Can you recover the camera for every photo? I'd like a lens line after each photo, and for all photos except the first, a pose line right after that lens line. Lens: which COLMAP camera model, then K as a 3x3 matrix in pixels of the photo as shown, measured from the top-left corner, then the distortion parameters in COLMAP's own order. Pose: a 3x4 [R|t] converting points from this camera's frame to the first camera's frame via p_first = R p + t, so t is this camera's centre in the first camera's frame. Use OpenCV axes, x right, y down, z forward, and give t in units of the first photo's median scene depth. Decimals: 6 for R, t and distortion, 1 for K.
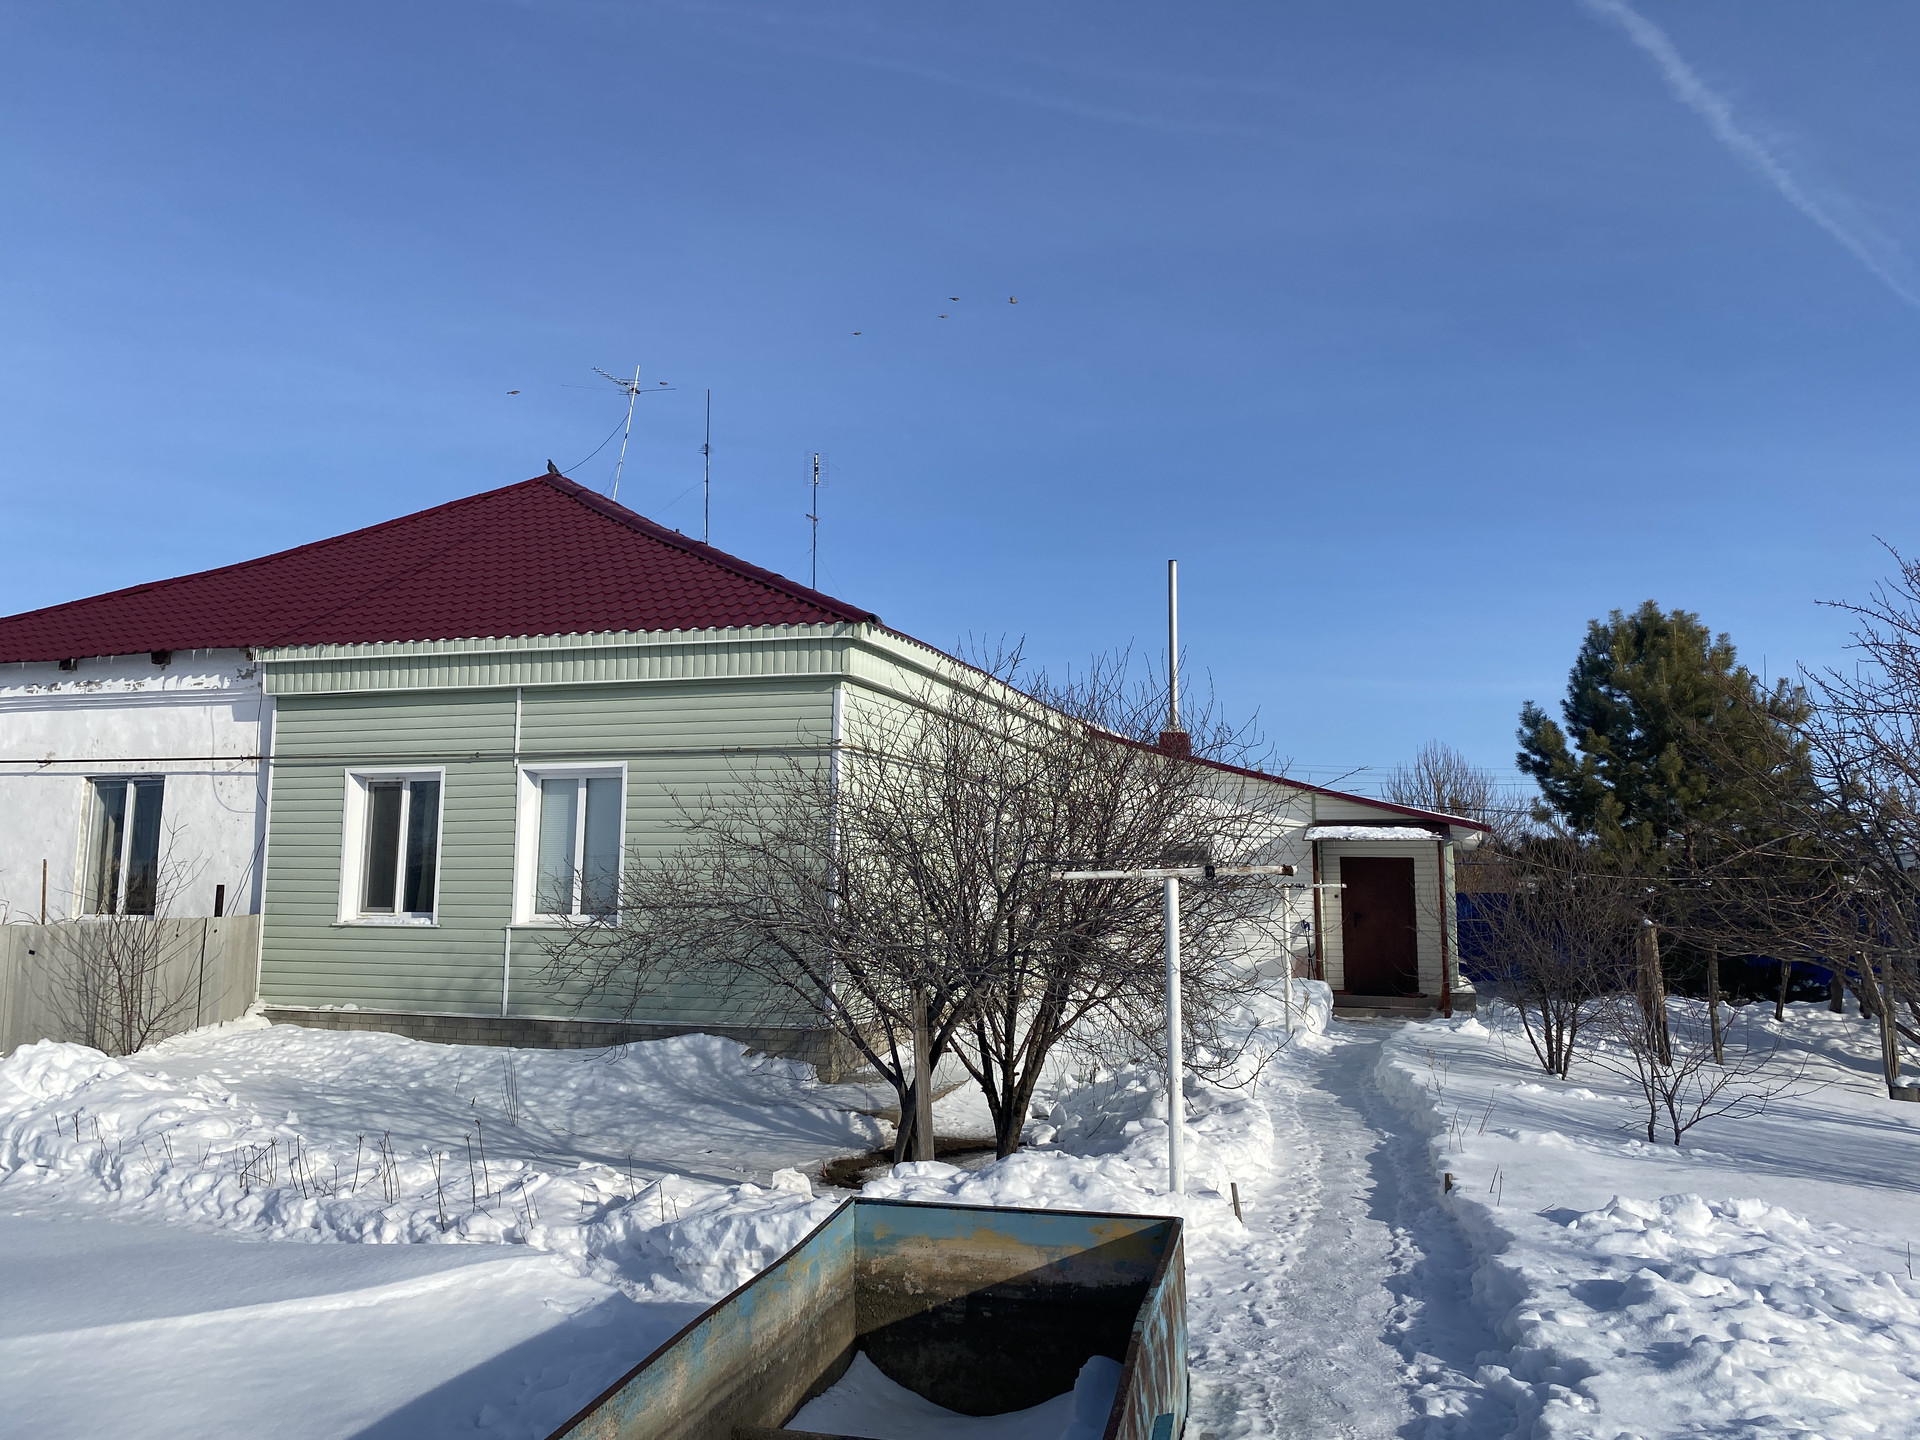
lens RADIAL K [[1462.6, 0, 960.0], [0, 1462.6, 720.0], [0, 0, 1]] dist [0.031966, -0.053539]
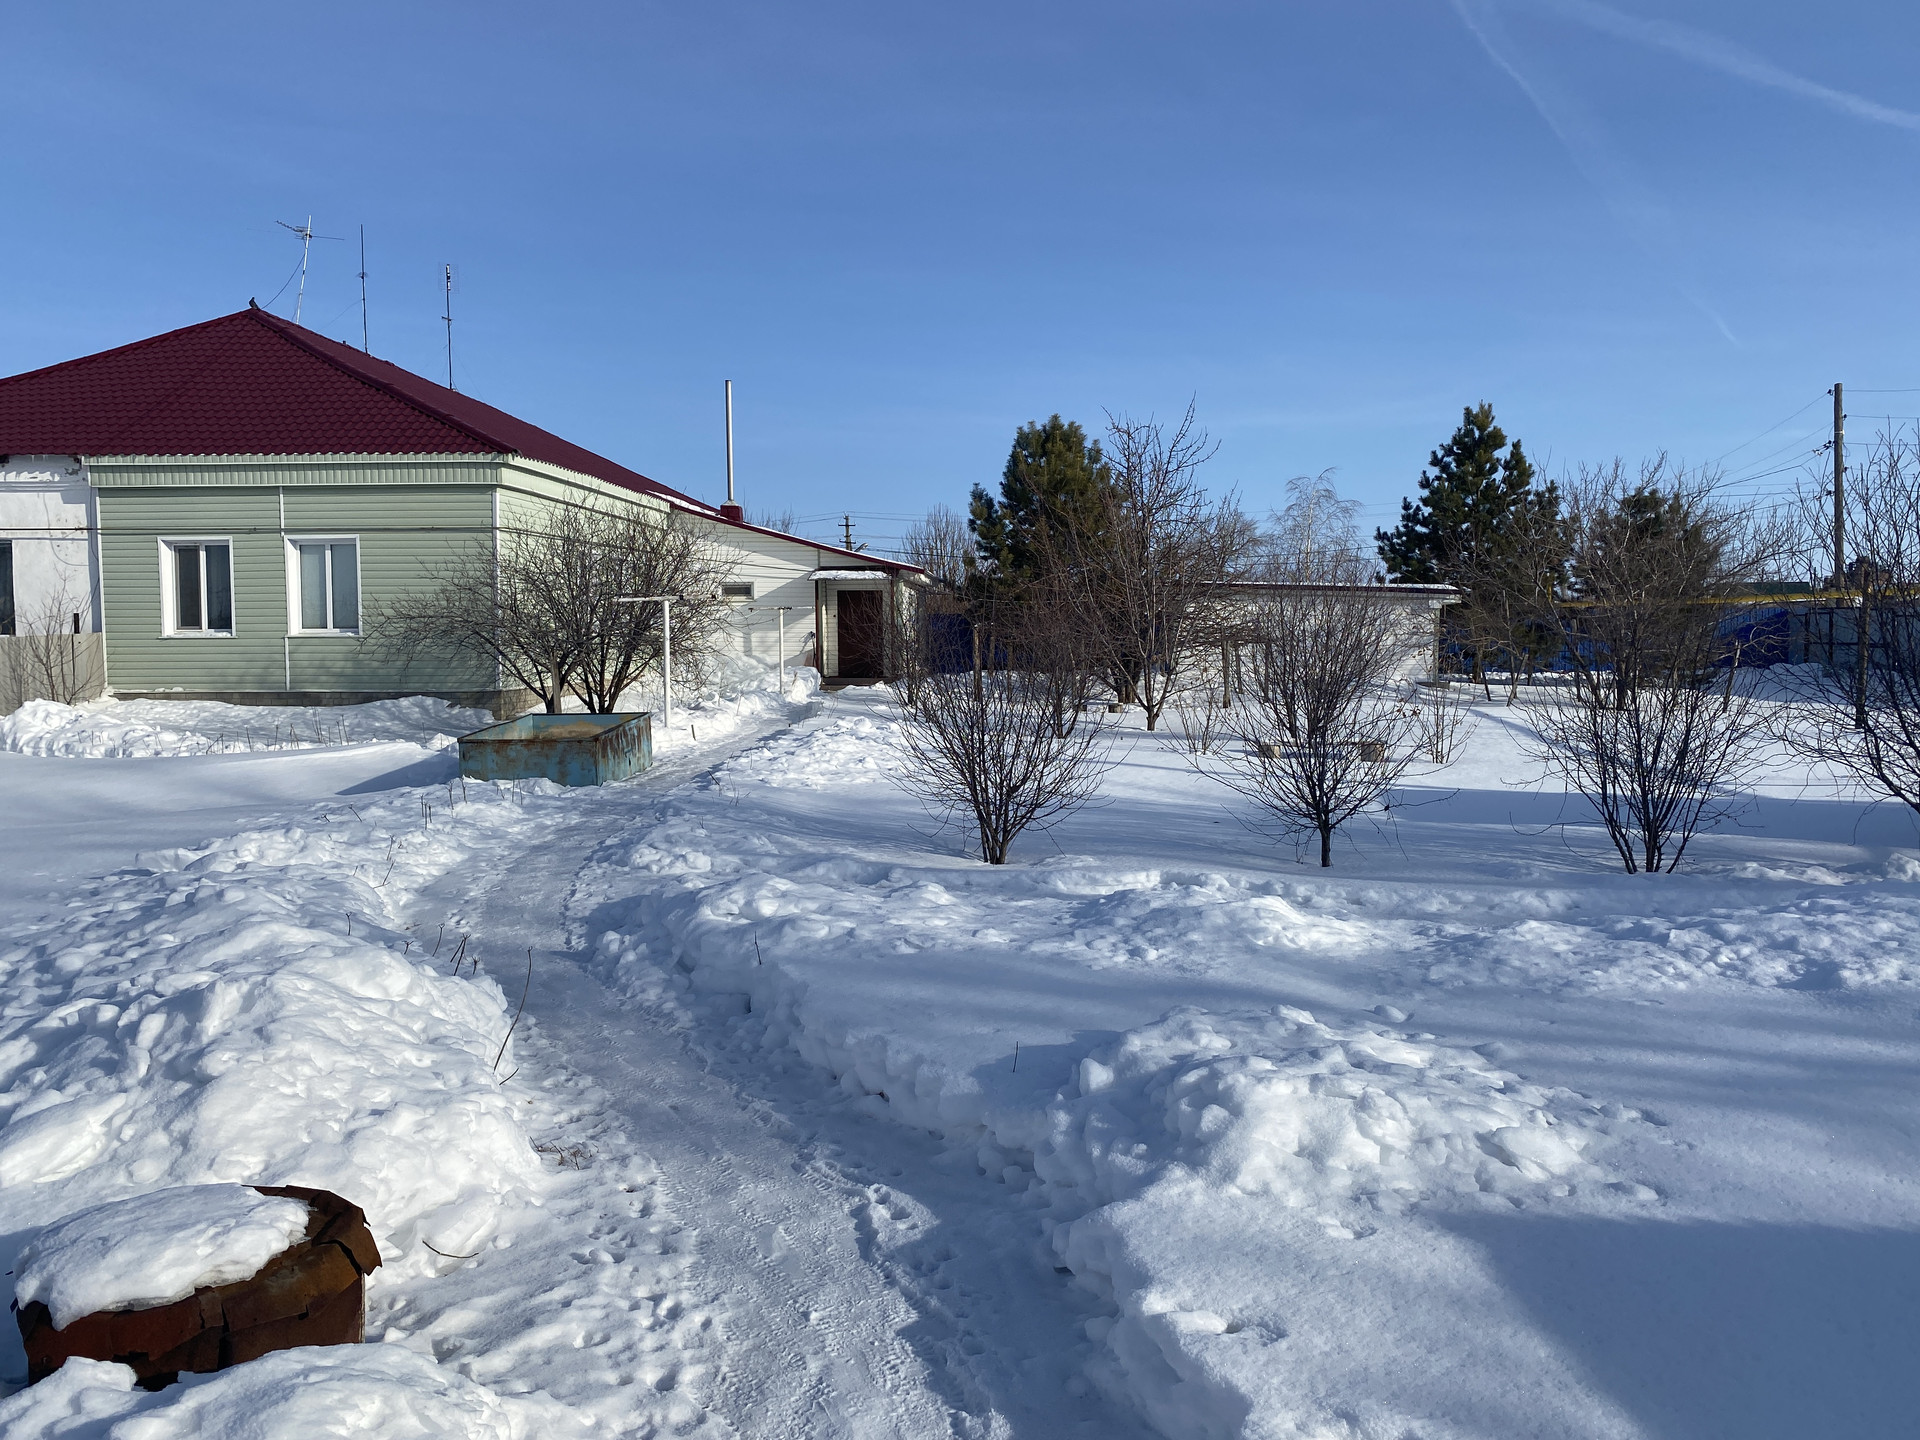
lens RADIAL K [[1476.8, 0, 960.9], [0, 1476.8, 710.5], [0, 0, 1]] dist [0.077350, -0.146886]
pose [[0.969721, -0.027578, 0.242652, 0.013167], [-0.014736, 0.985185, 0.170861, -0.069512], [-0.243769, -0.169264, 0.954948, -0.753583]]
